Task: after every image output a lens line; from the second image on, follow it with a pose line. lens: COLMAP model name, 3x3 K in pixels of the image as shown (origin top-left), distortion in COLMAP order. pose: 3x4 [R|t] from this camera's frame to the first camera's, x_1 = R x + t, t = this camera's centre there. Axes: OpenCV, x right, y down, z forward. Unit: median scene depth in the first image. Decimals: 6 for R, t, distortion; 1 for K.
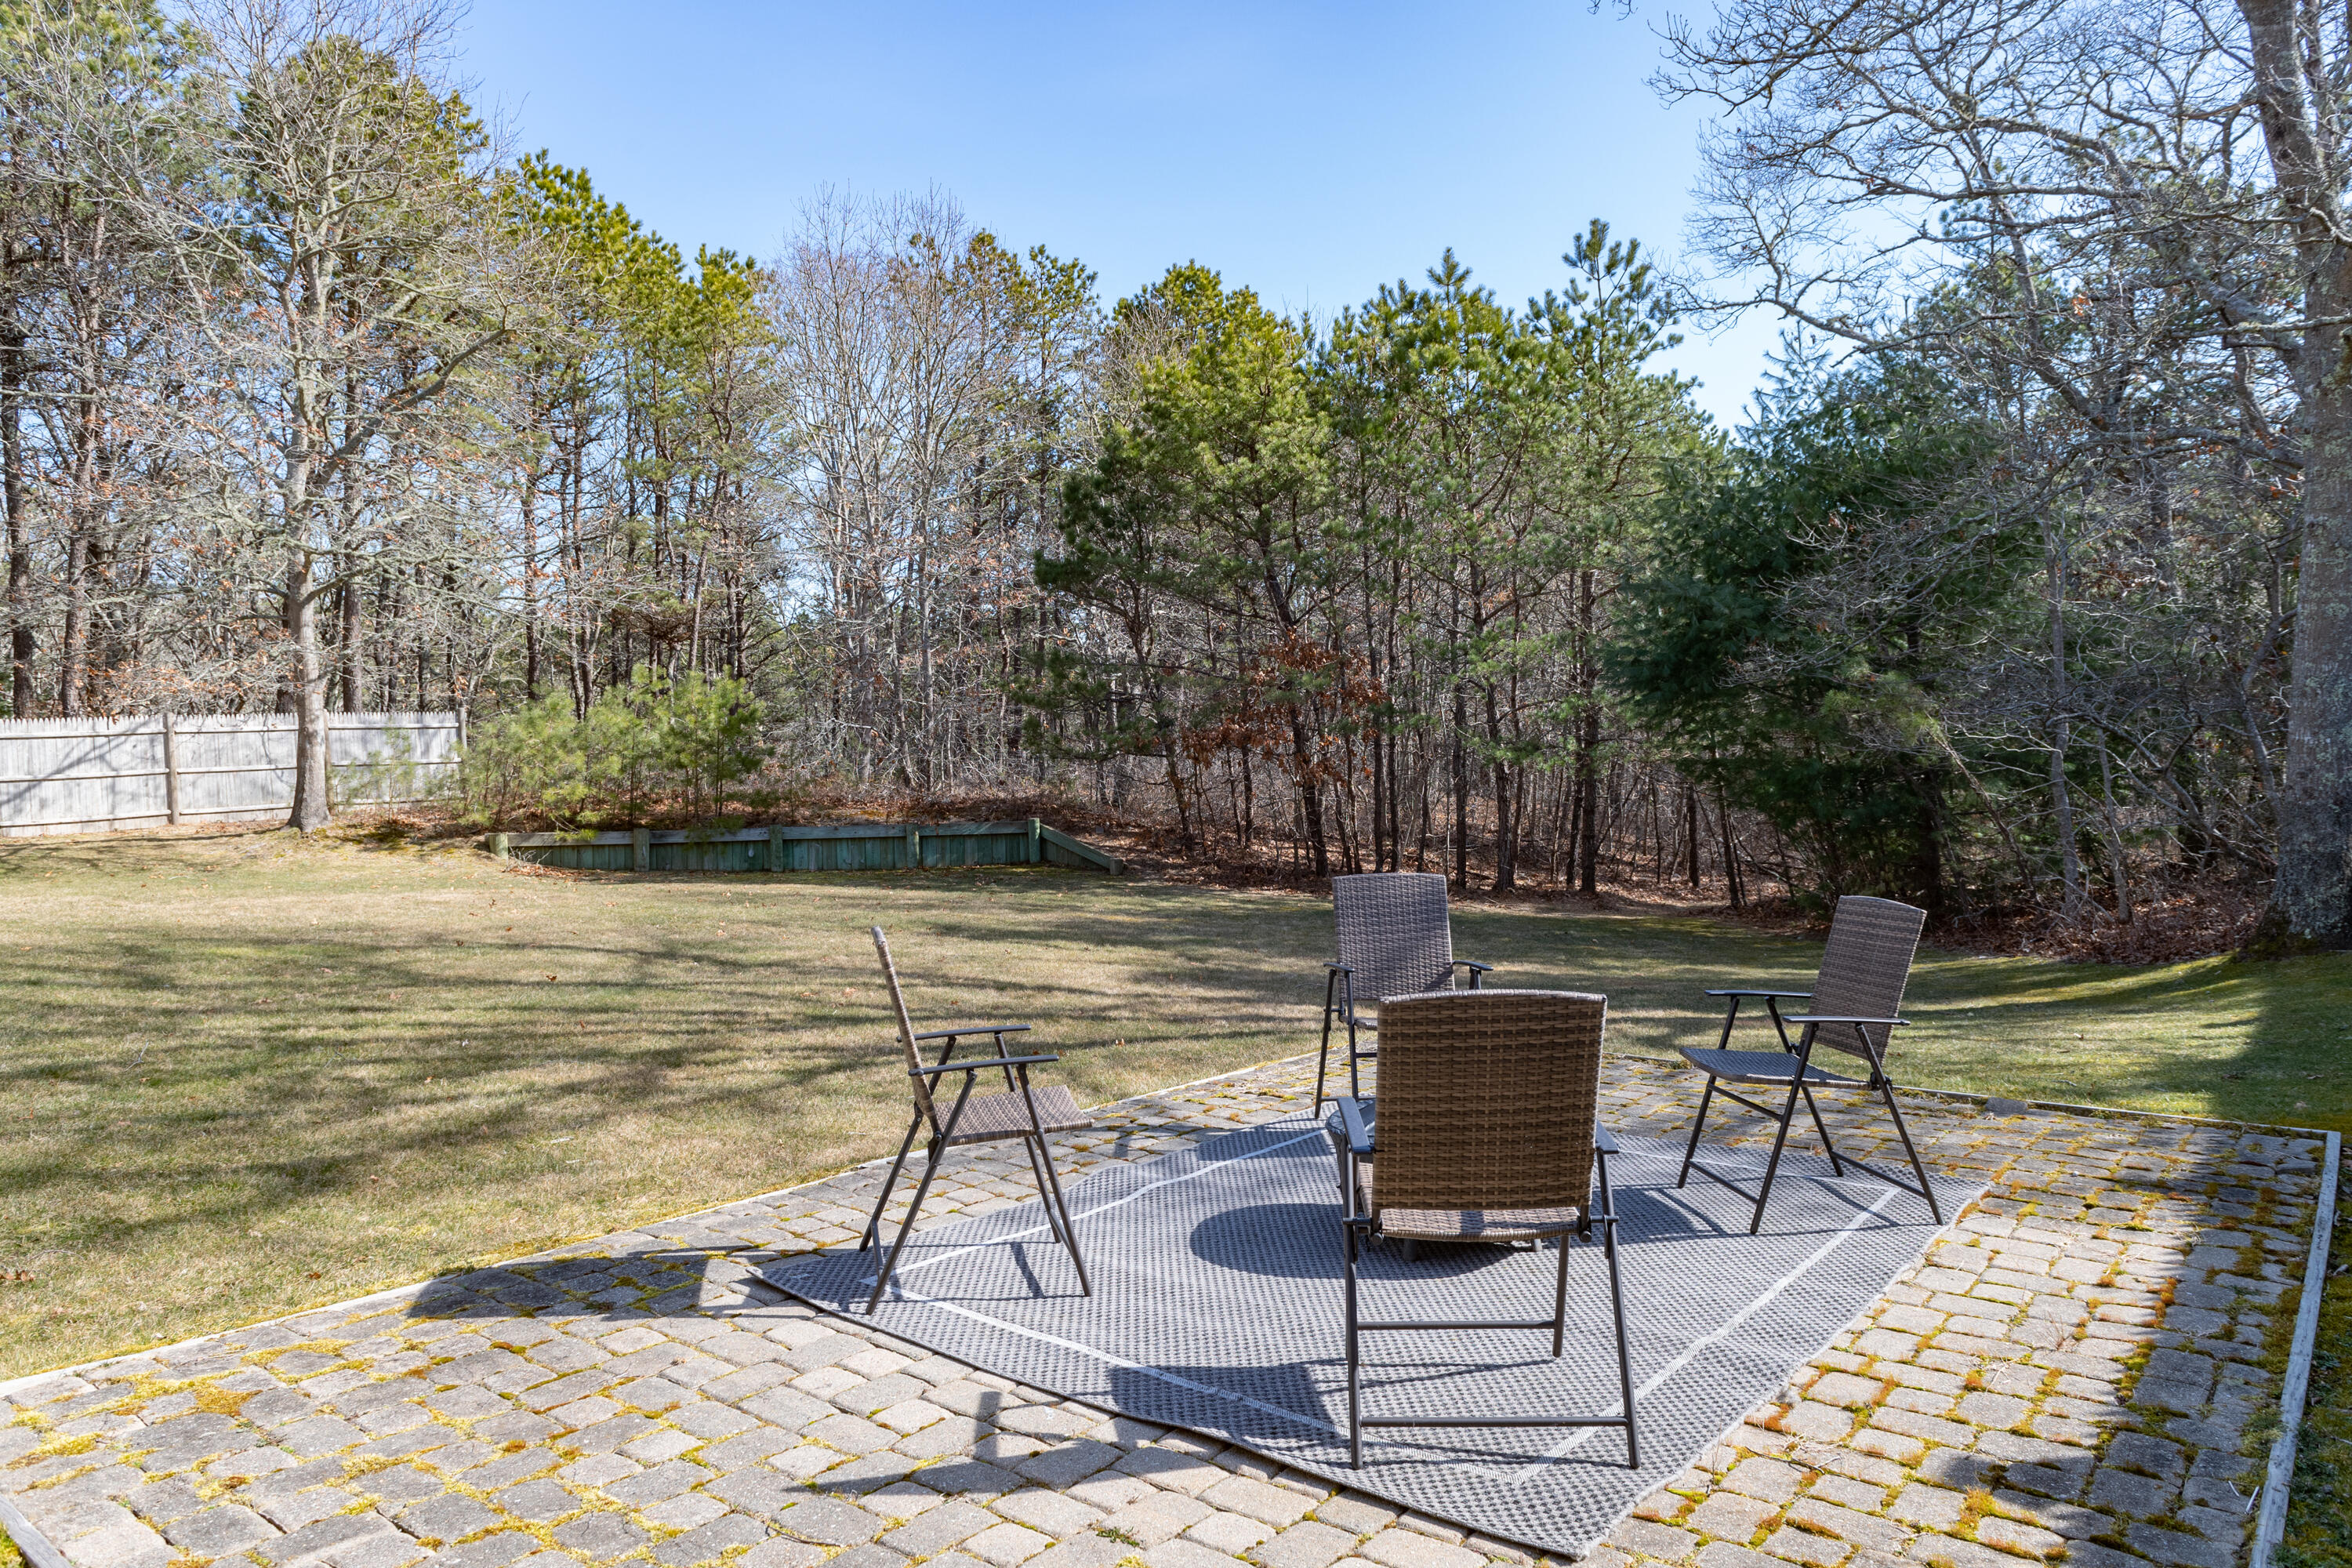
lens RADIAL K [[1601.1, 0, 1177.0], [0, 1601.1, 775.4], [0, 0, 1]] dist [0.005724, 0.004924]
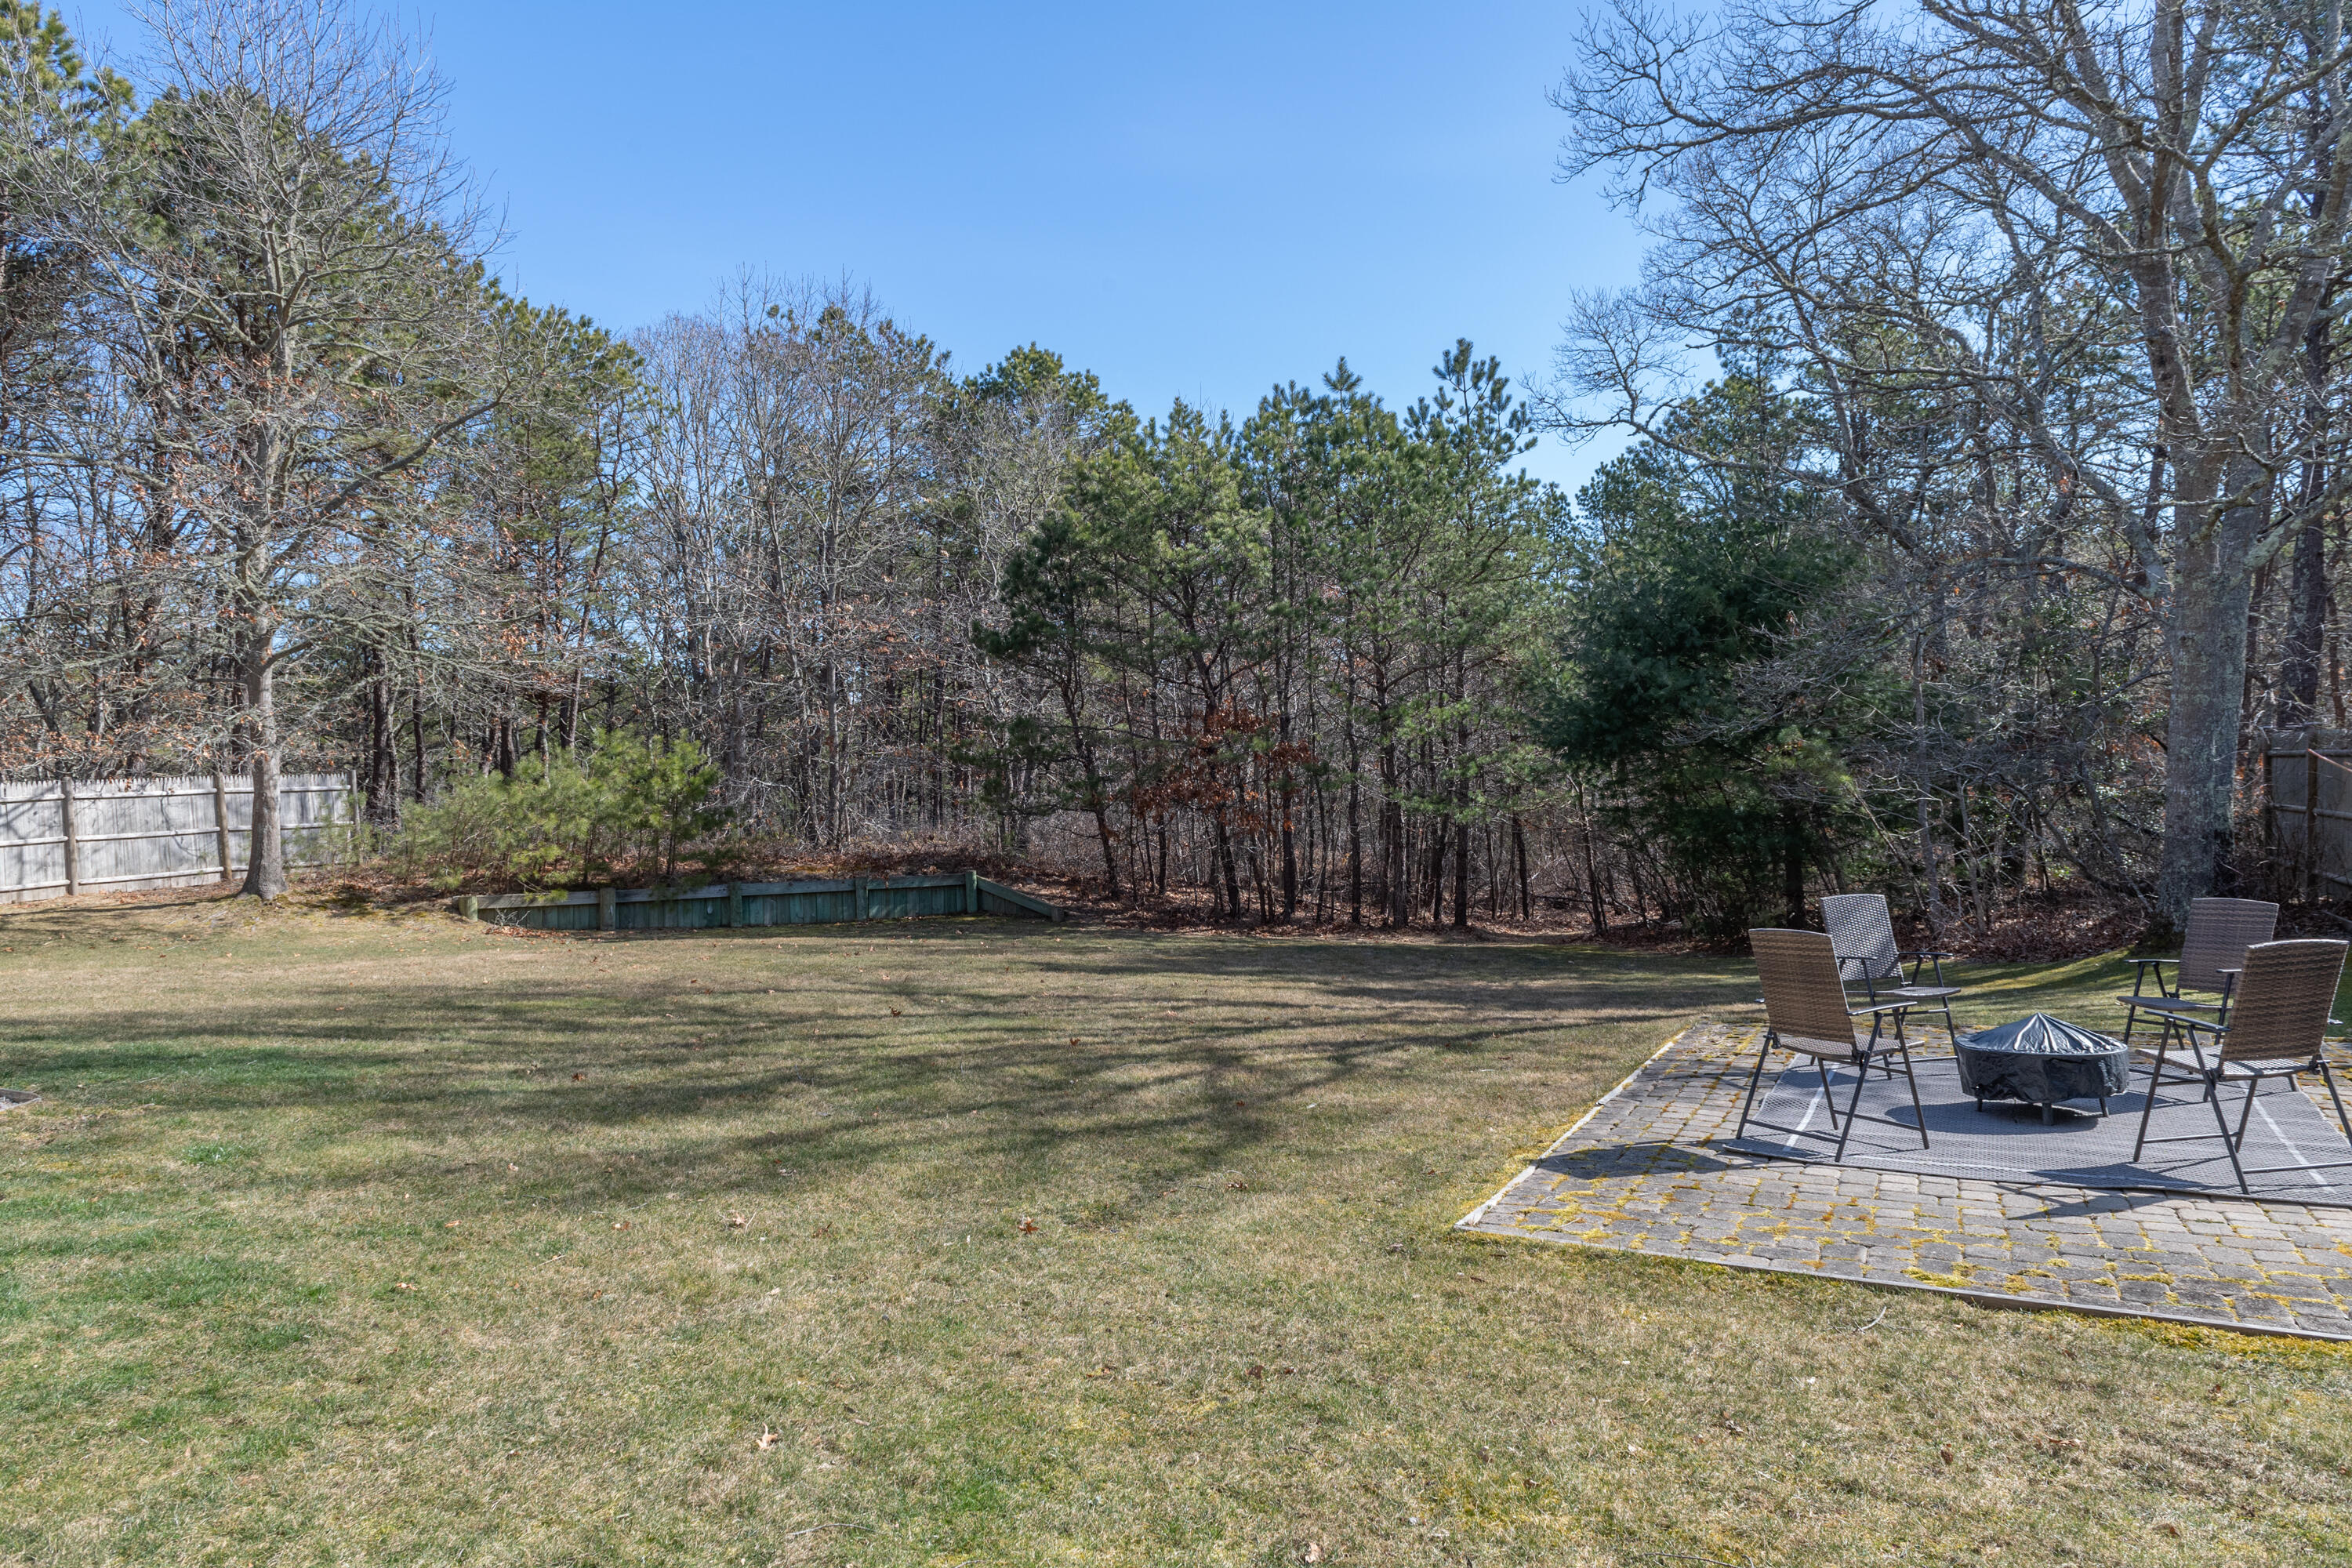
lens RADIAL K [[1586.0, 0, 1182.7], [0, 1586.0, 796.6], [0, 0, 1]] dist [0.007289, 0.000486]
pose [[0.978560, -0.010551, 0.205689, -0.173670], [0.014213, 0.999766, -0.016335, -0.003315], [-0.205469, 0.018909, 0.978481, -0.065376]]
